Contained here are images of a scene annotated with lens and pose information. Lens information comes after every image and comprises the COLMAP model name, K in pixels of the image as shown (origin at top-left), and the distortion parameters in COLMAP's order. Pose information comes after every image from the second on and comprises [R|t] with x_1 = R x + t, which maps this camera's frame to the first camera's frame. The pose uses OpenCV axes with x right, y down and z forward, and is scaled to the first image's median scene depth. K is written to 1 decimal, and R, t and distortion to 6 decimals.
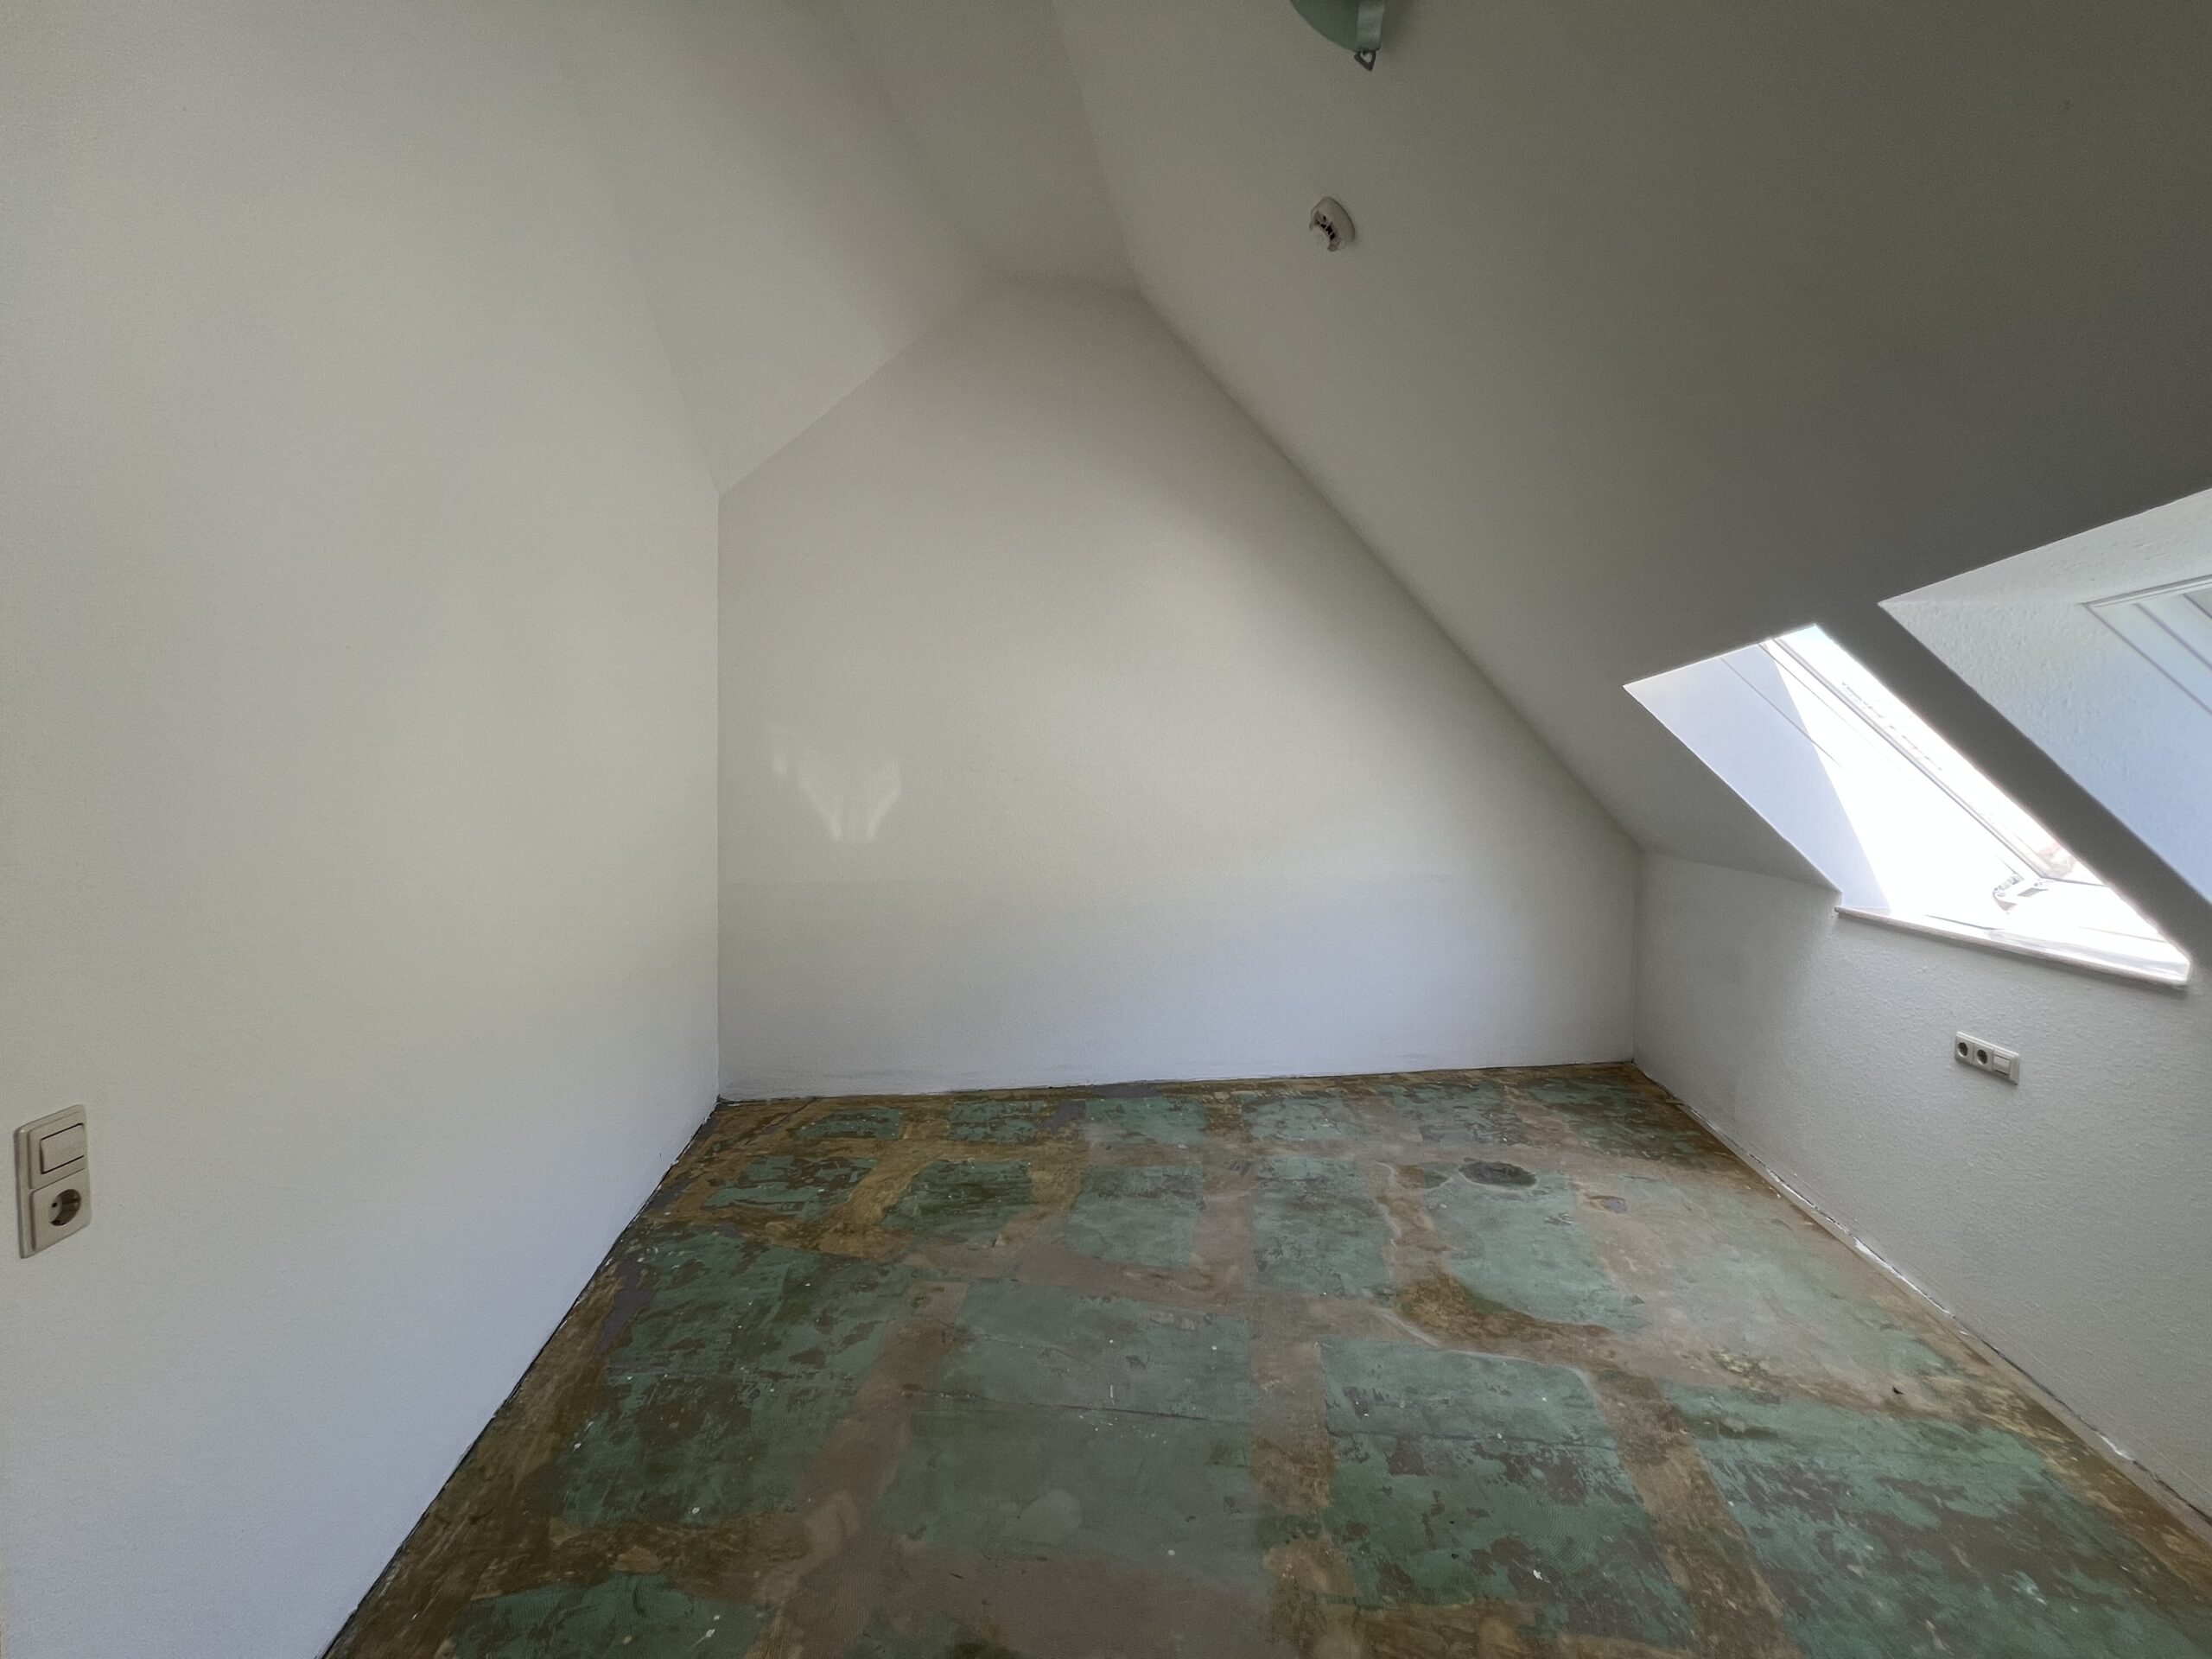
lens RADIAL K [[885.0, 0, 1098.9], [0, 885.0, 822.6], [0, 0, 1]] dist [-0.004022, 0.001013]
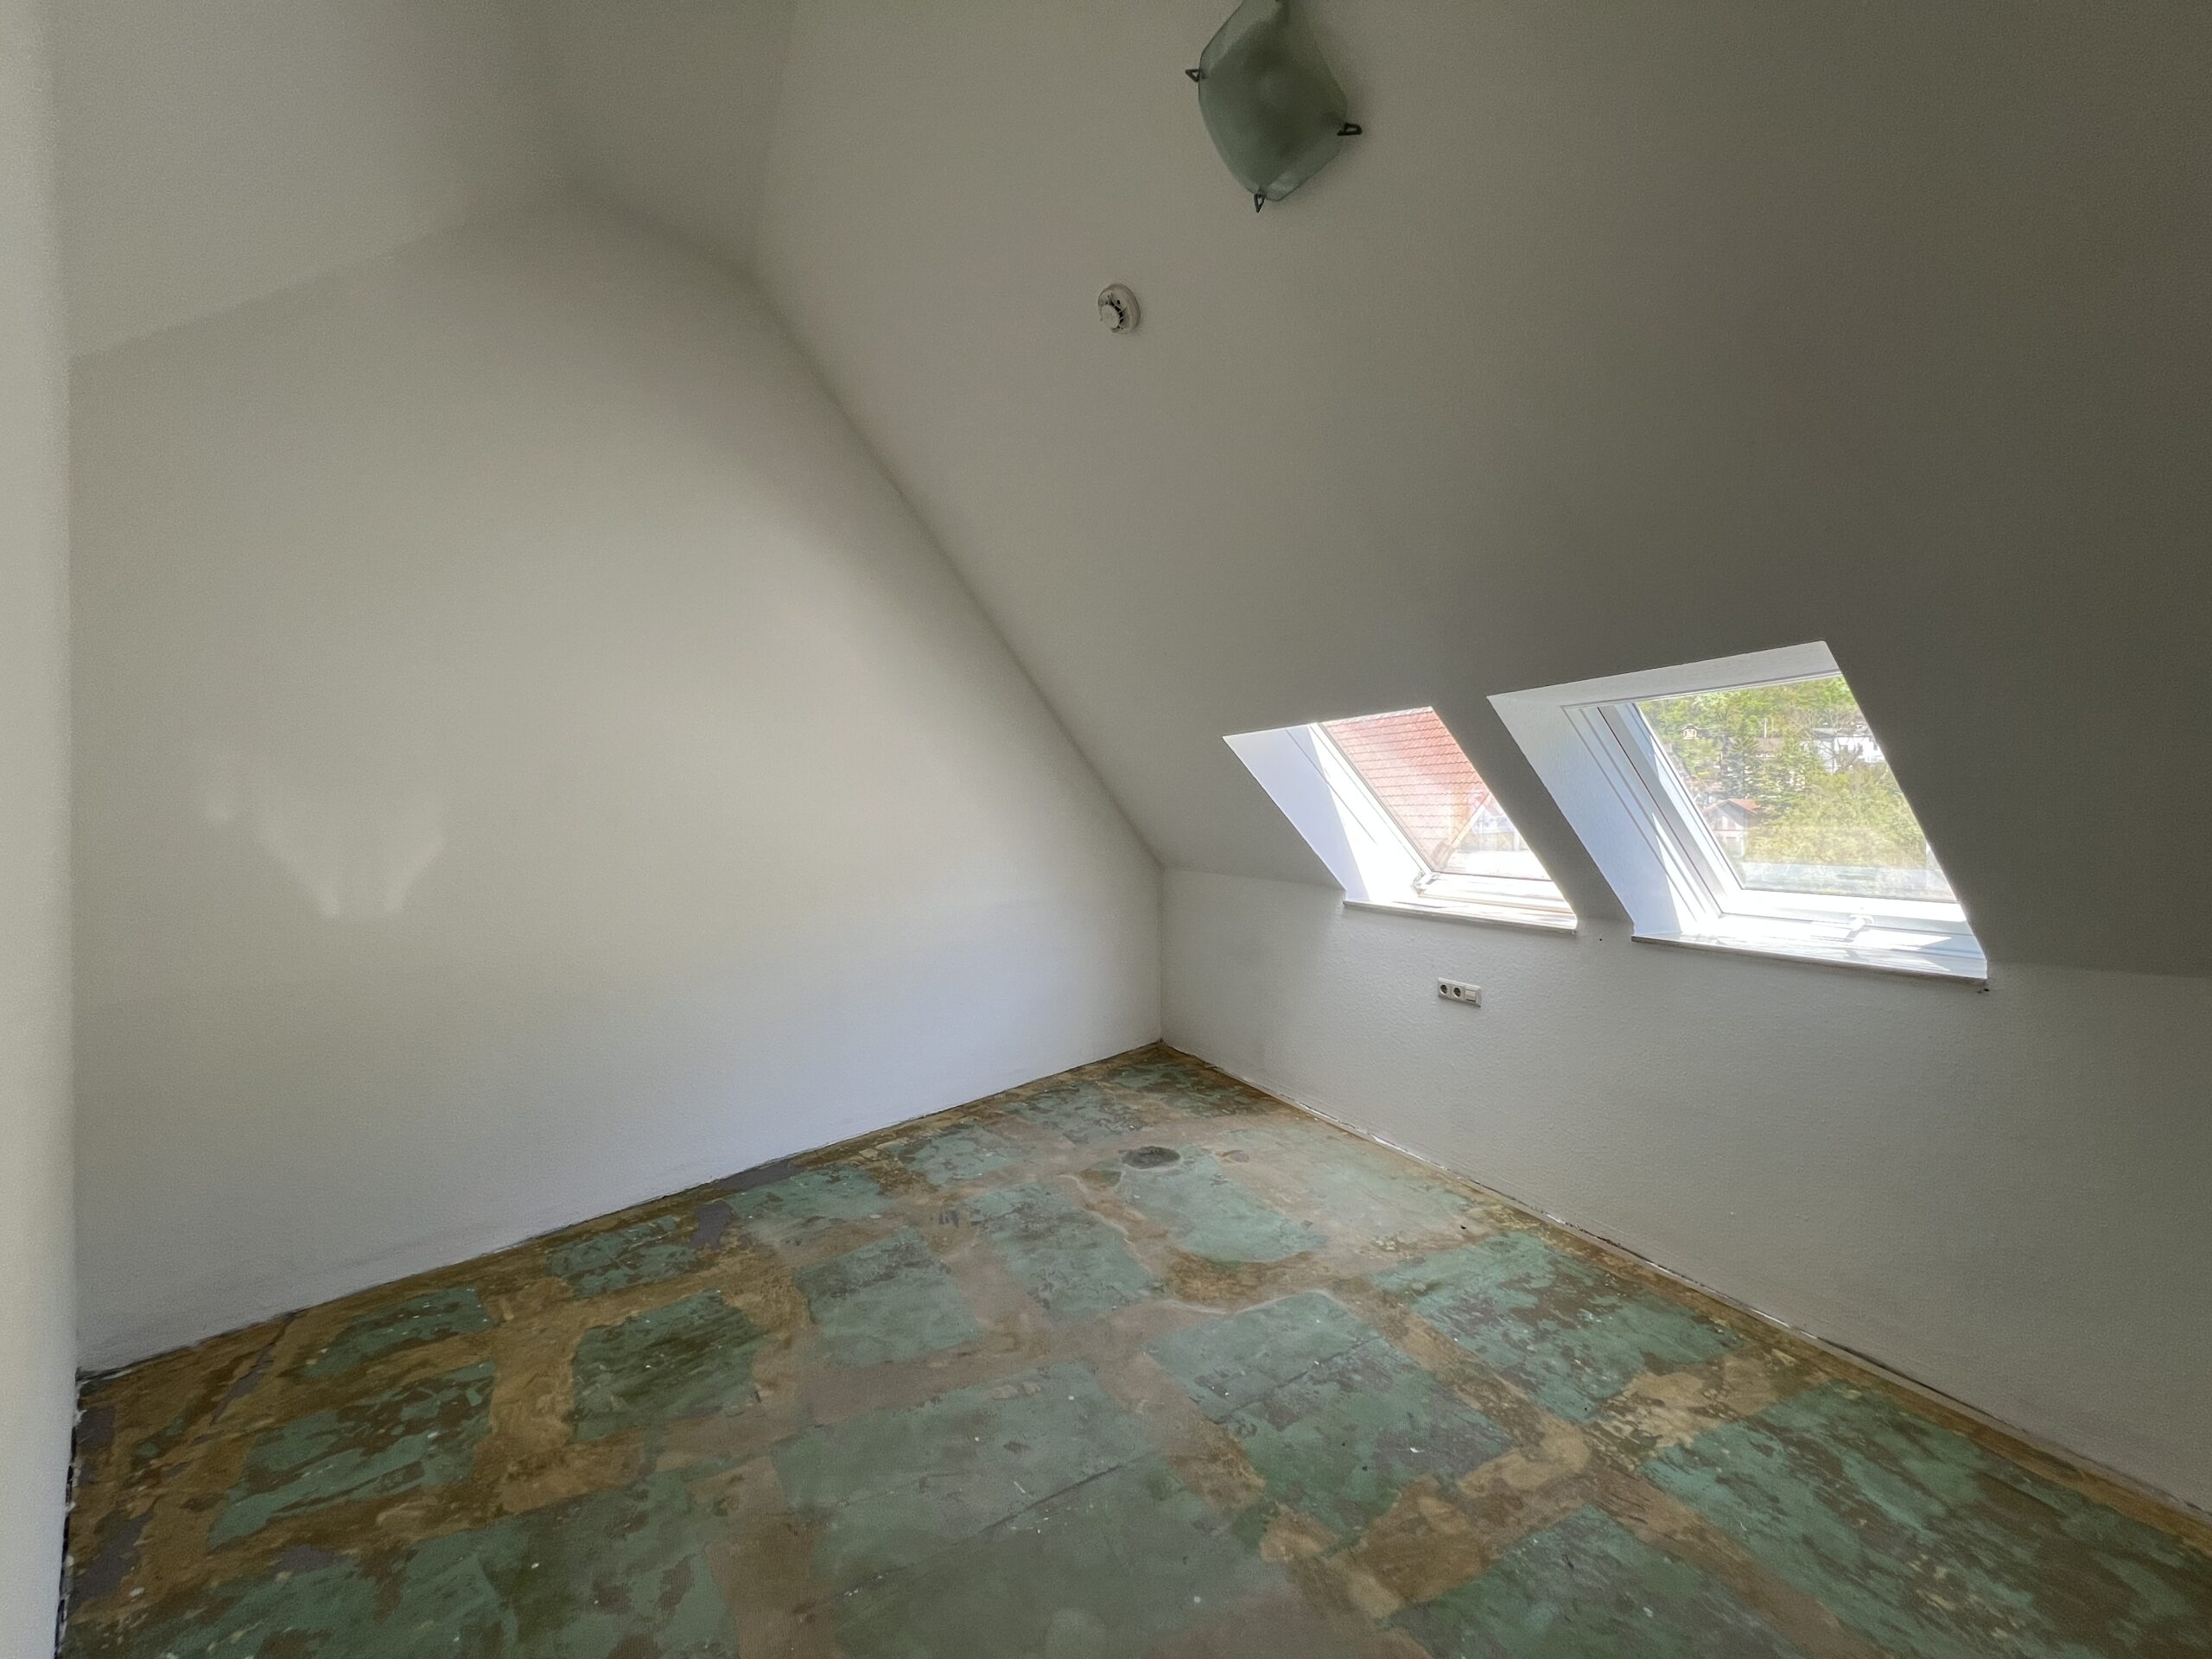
lens RADIAL K [[885.0, 0, 1098.9], [0, 885.0, 822.6], [0, 0, 1]] dist [-0.004022, 0.001013]
pose [[0.782881, -0.022196, 0.621776, -0.329481], [0.041022, 0.999030, -0.015987, -0.021418], [-0.620818, 0.038023, 0.783032, 0.138190]]
